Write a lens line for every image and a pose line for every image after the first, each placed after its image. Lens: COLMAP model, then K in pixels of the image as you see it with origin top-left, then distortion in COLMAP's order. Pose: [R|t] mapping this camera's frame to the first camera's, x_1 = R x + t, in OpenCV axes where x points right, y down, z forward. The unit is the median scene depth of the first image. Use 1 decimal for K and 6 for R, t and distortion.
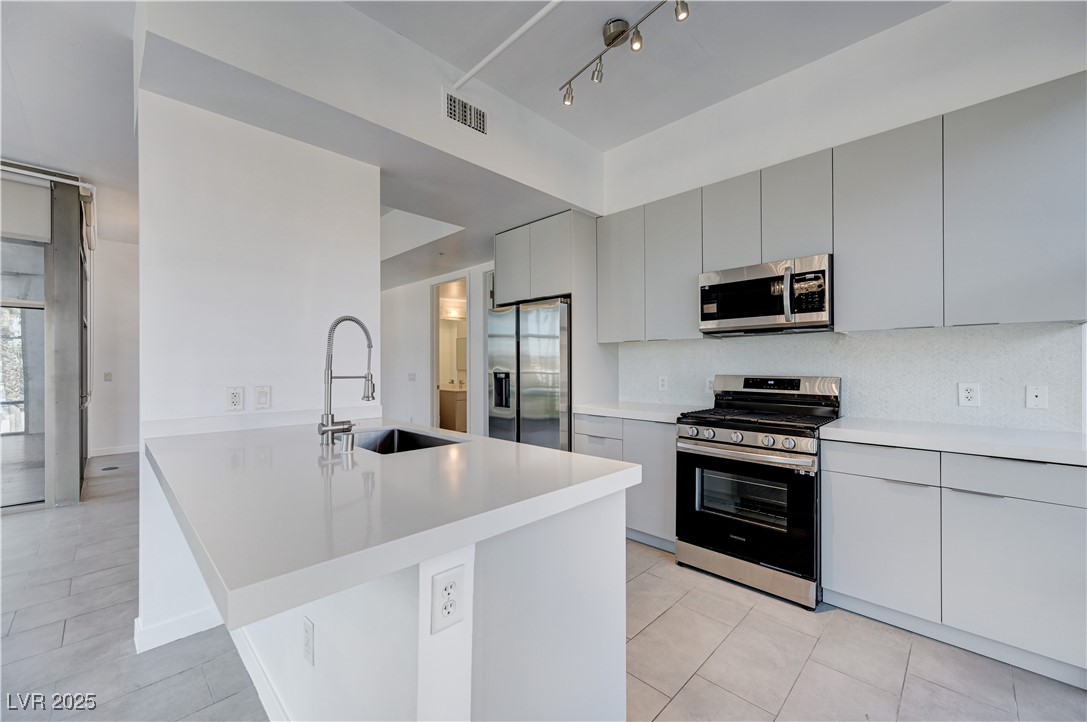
lens RADIAL K [[426.0, 0, 545.7], [0, 426.0, 365.3], [0, 0, 1]] dist [0.002498, -0.000088]
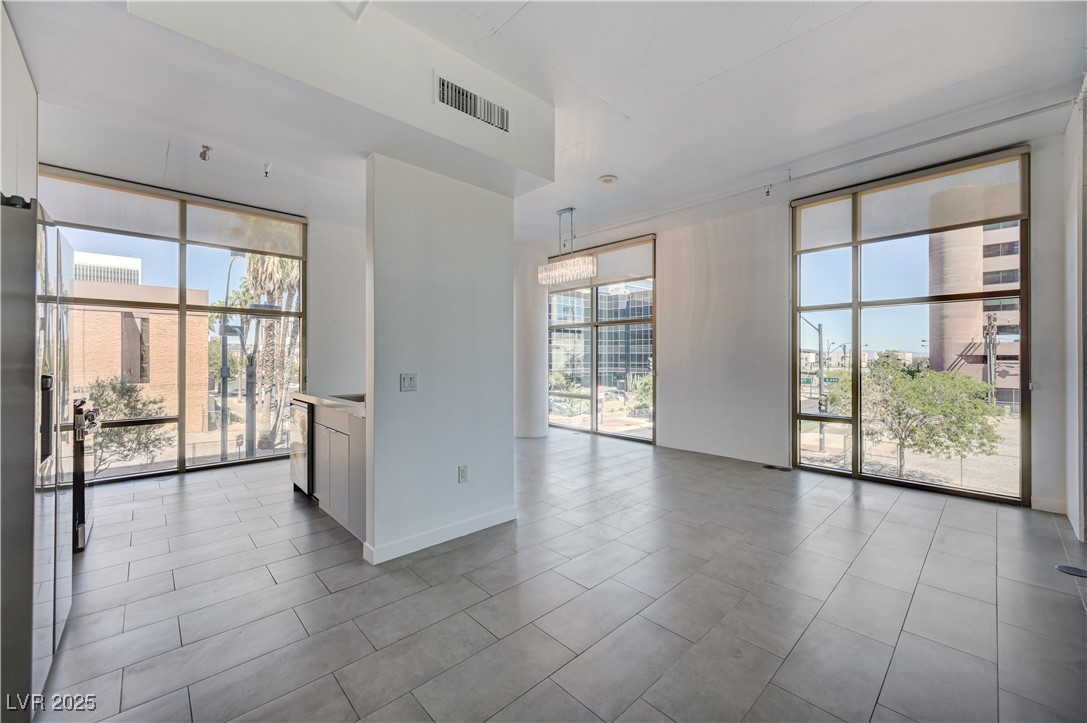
lens RADIAL K [[427.3, 0, 547.4], [0, 427.3, 356.3], [0, 0, 1]] dist [-0.000152, -0.000195]
pose [[-0.999155, 0.003444, 0.040953, -0.784438], [0.003415, 0.999994, -0.000786, 0.001096], [-0.040955, -0.000646, -0.999161, 1.818772]]
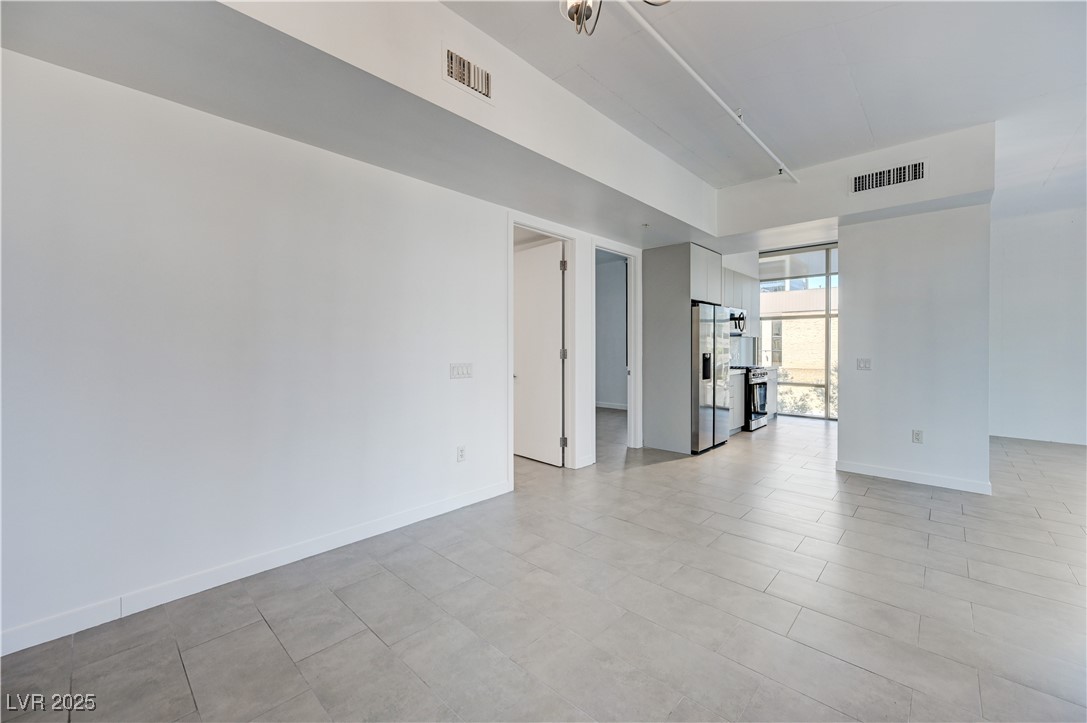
lens RADIAL K [[427.3, 0, 547.4], [0, 427.3, 356.3], [0, 0, 1]] dist [-0.000152, -0.000195]
pose [[-0.017312, -0.017730, 0.999693, -1.875379], [0.006125, 0.999822, 0.017839, -0.001890], [-0.999831, 0.006432, -0.017201, 1.991242]]
